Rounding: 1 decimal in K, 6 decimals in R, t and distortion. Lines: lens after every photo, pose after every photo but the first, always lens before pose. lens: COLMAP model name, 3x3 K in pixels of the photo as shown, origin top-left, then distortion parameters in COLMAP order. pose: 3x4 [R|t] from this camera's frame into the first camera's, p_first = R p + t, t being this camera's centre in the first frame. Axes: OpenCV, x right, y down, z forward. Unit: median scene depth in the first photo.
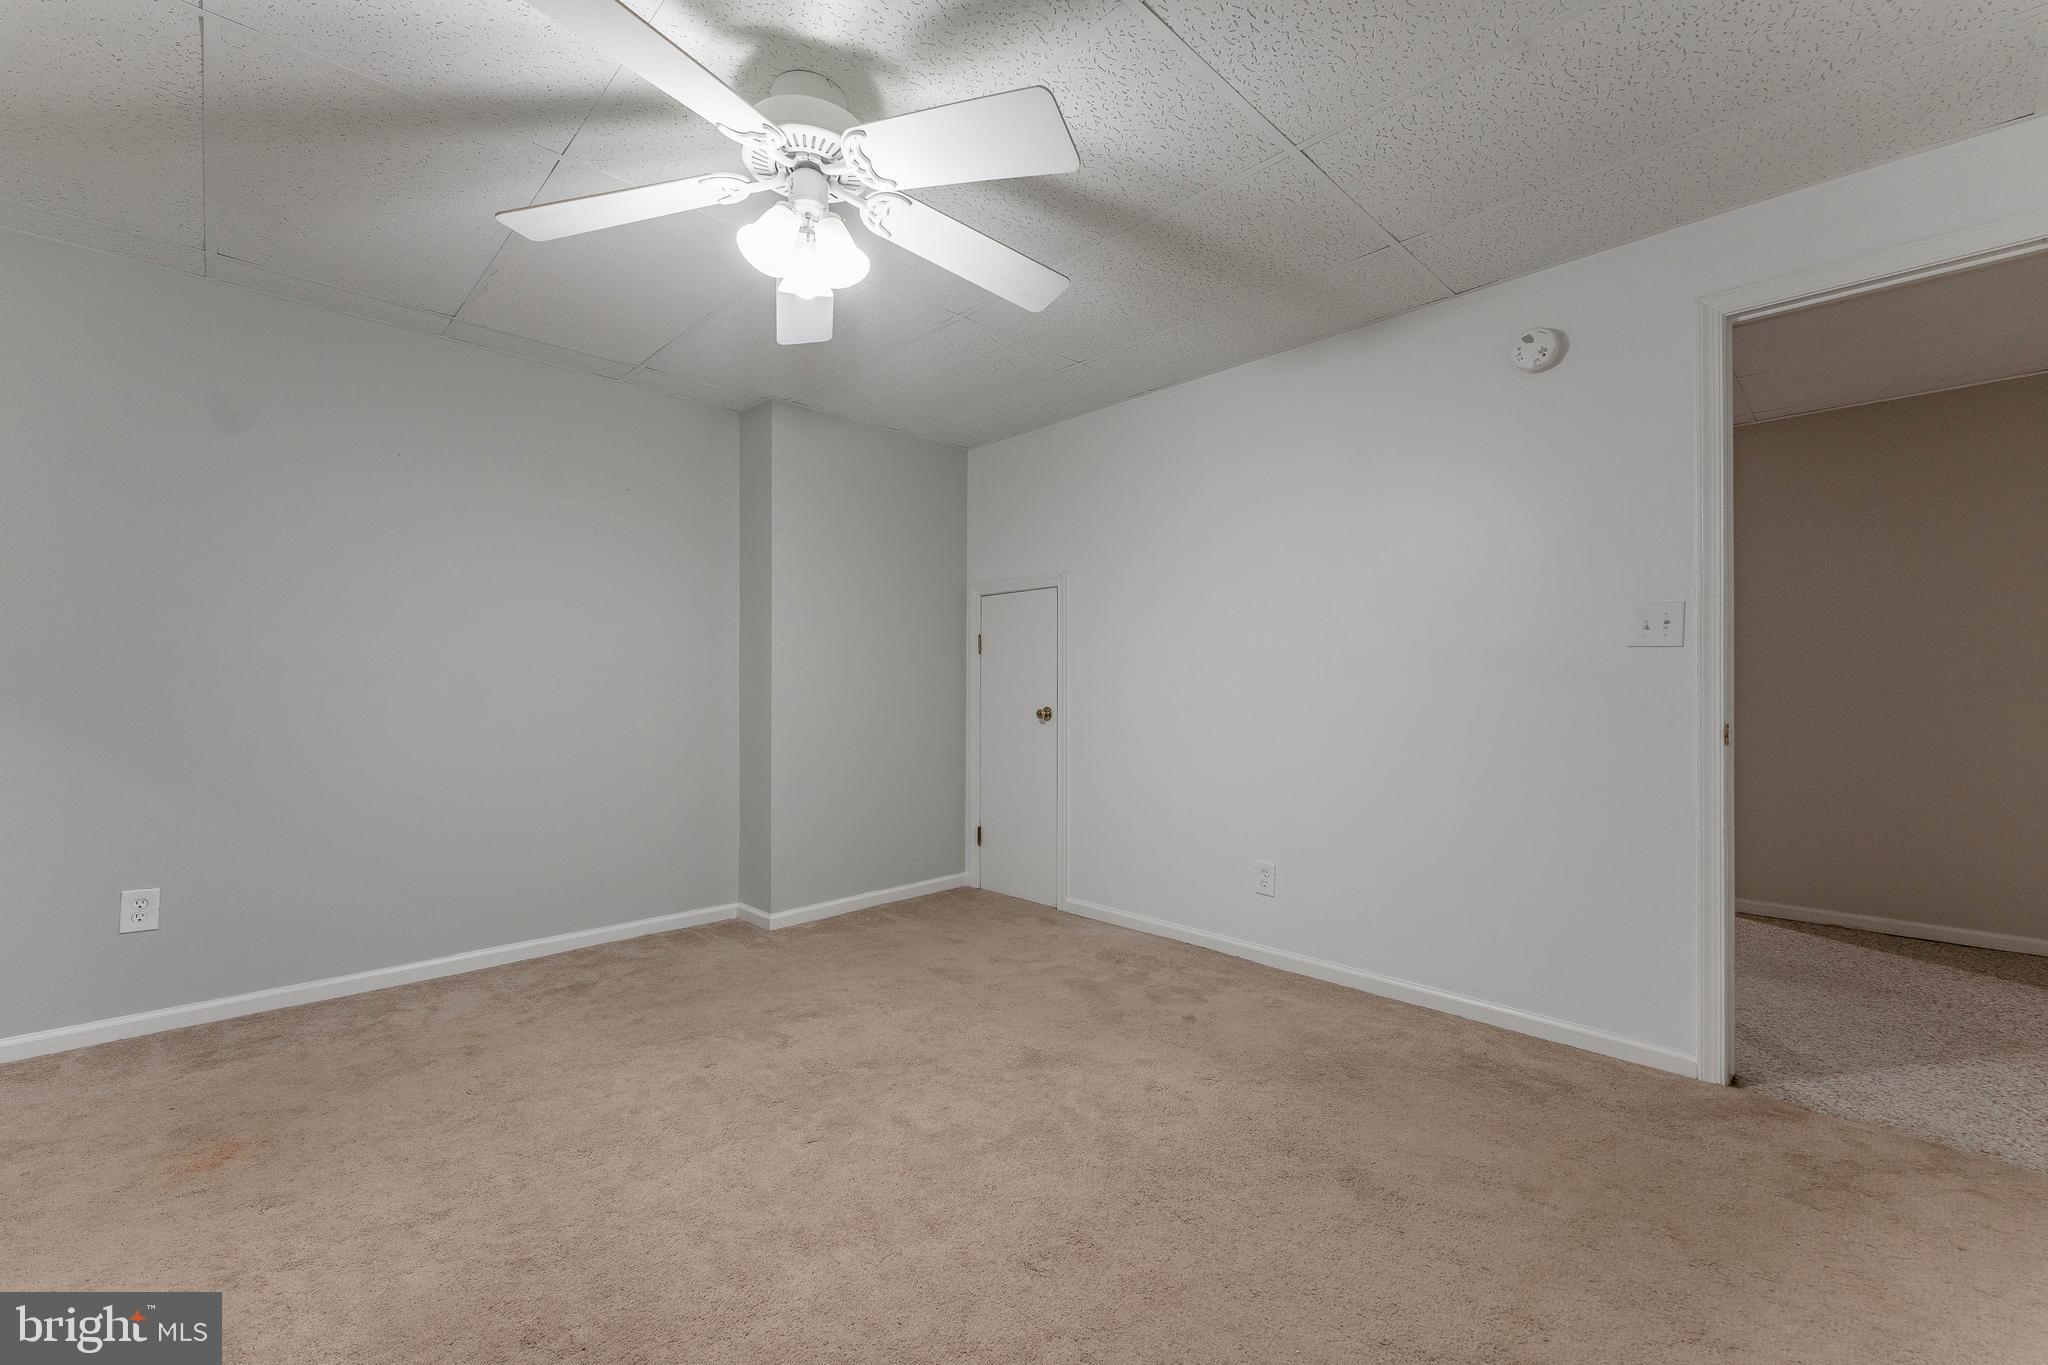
lens RADIAL K [[834.3, 0, 1019.9], [0, 834.3, 683.9], [0, 0, 1]] dist [-0.000899, -0.000084]
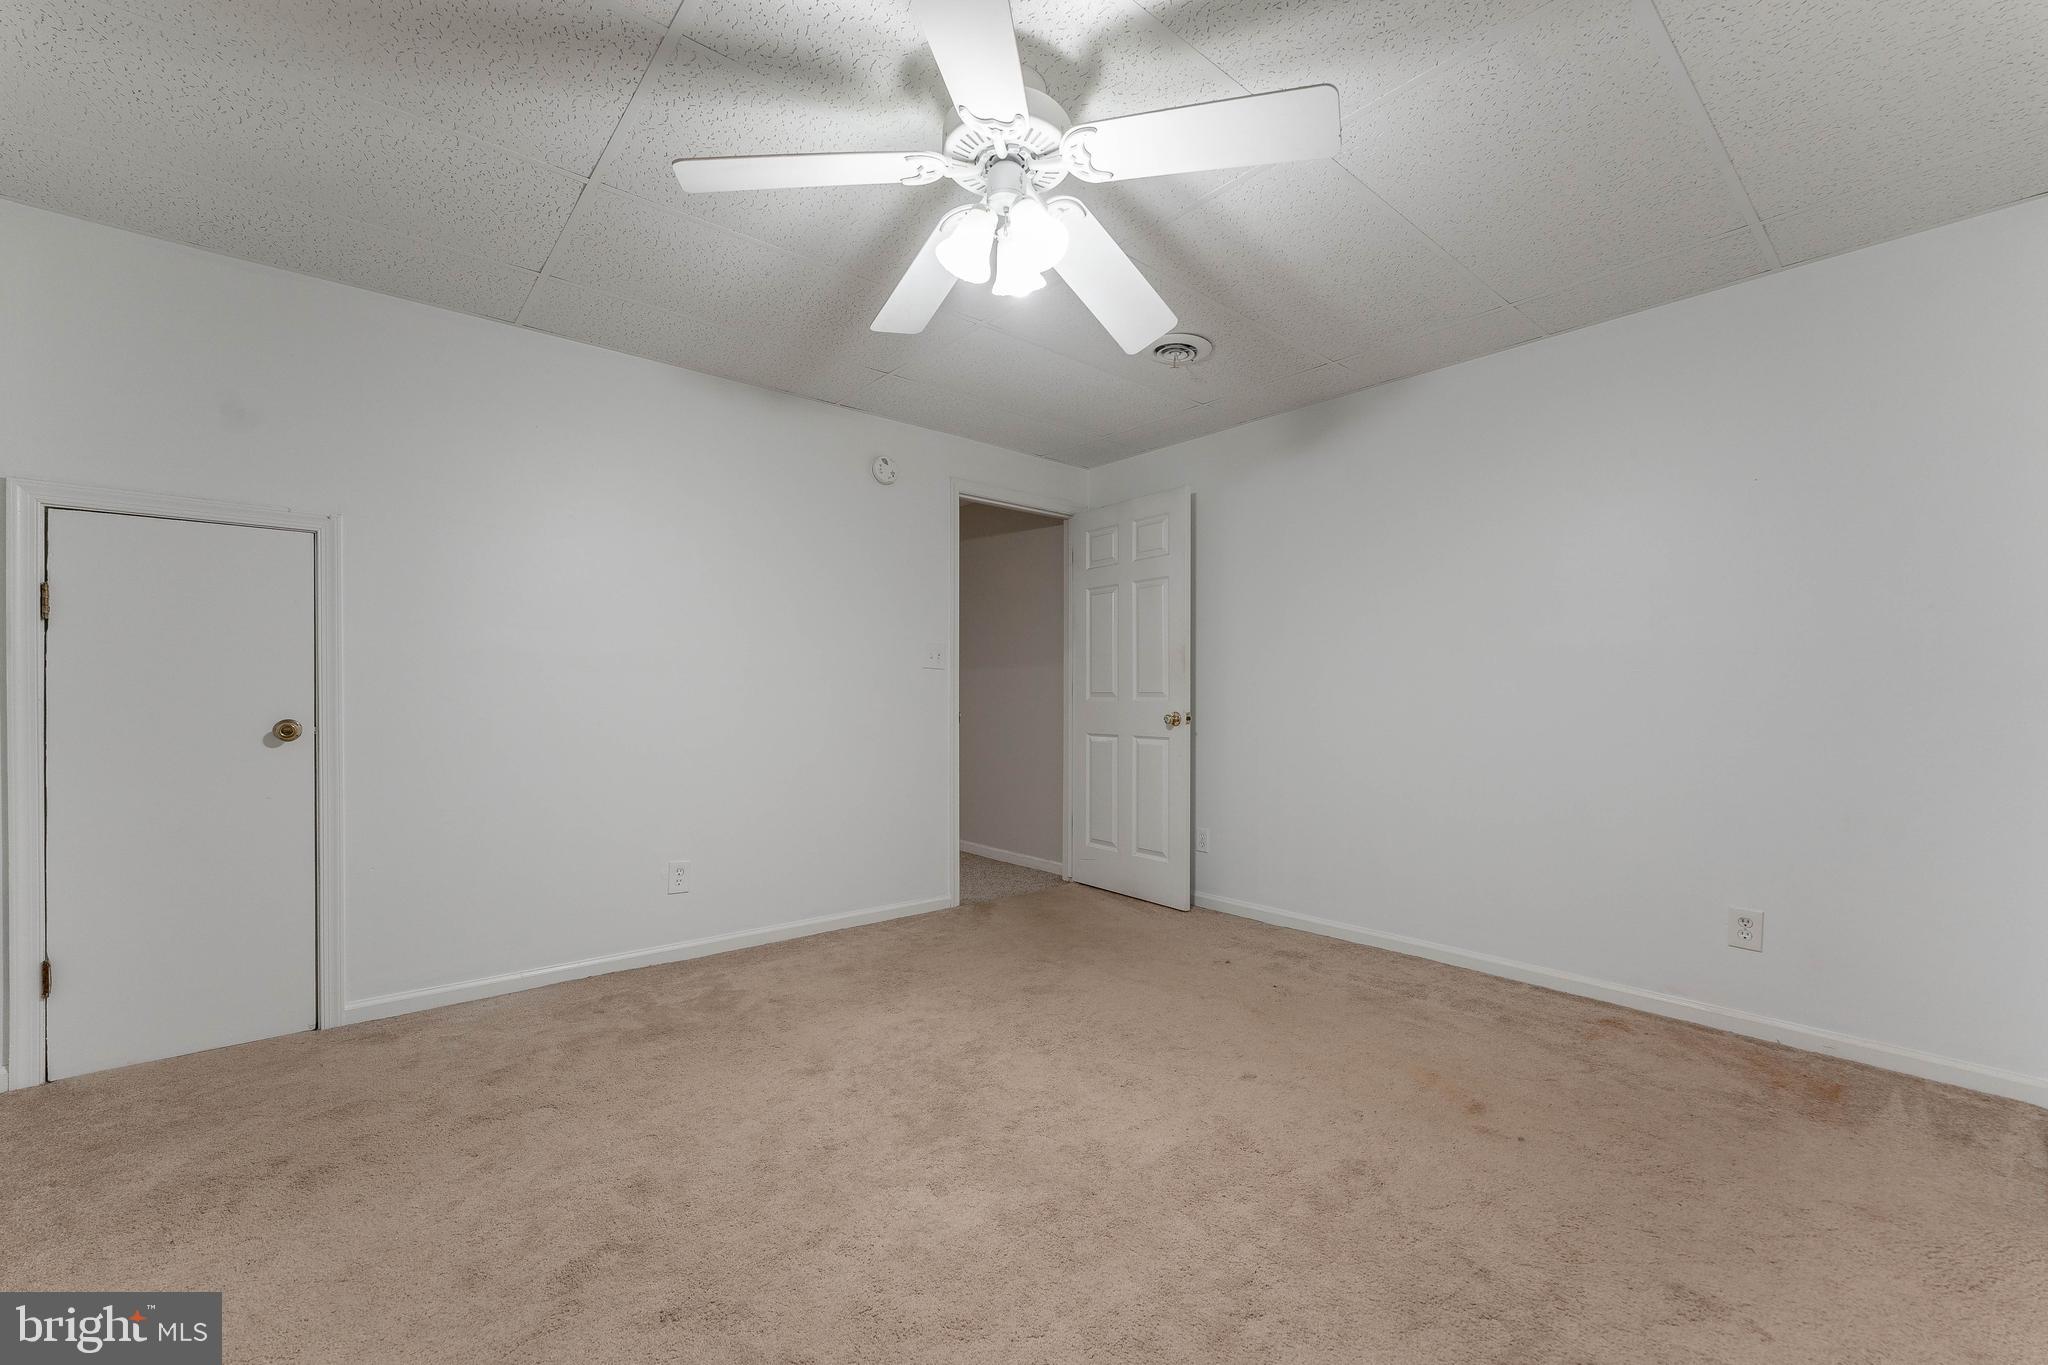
lens RADIAL K [[834.3, 0, 1019.9], [0, 834.3, 683.9], [0, 0, 1]] dist [-0.000899, -0.000084]
pose [[0.080167, 0.008853, 0.996742, -0.726680], [-0.007535, 0.999937, -0.008275, 0.002084], [-0.996753, -0.006847, 0.080229, 0.525577]]
